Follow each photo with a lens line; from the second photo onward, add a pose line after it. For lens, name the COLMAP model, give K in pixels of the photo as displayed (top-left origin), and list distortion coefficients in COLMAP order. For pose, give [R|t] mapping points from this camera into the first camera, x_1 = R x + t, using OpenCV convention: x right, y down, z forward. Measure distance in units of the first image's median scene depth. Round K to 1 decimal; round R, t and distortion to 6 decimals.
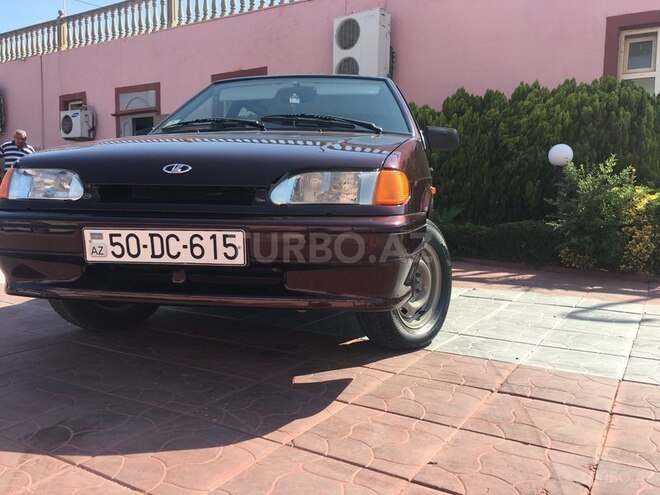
lens RADIAL K [[568.1, 0, 330.0], [0, 568.1, 247.5], [0, 0, 1]] dist [0.073914, -0.108581]
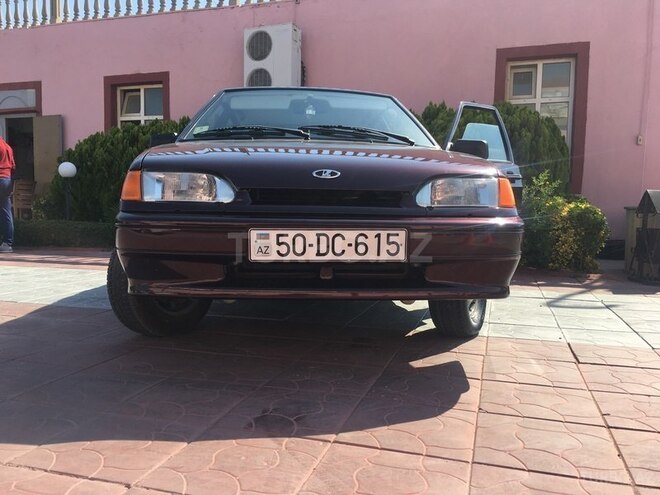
lens RADIAL K [[568.1, 0, 330.0], [0, 568.1, 247.5], [0, 0, 1]] dist [0.073914, -0.108581]
pose [[0.968262, -0.014130, 0.249536, -0.510918], [0.018546, 0.999710, -0.015358, 0.017687], [-0.249246, 0.019498, 0.968244, -0.045115]]
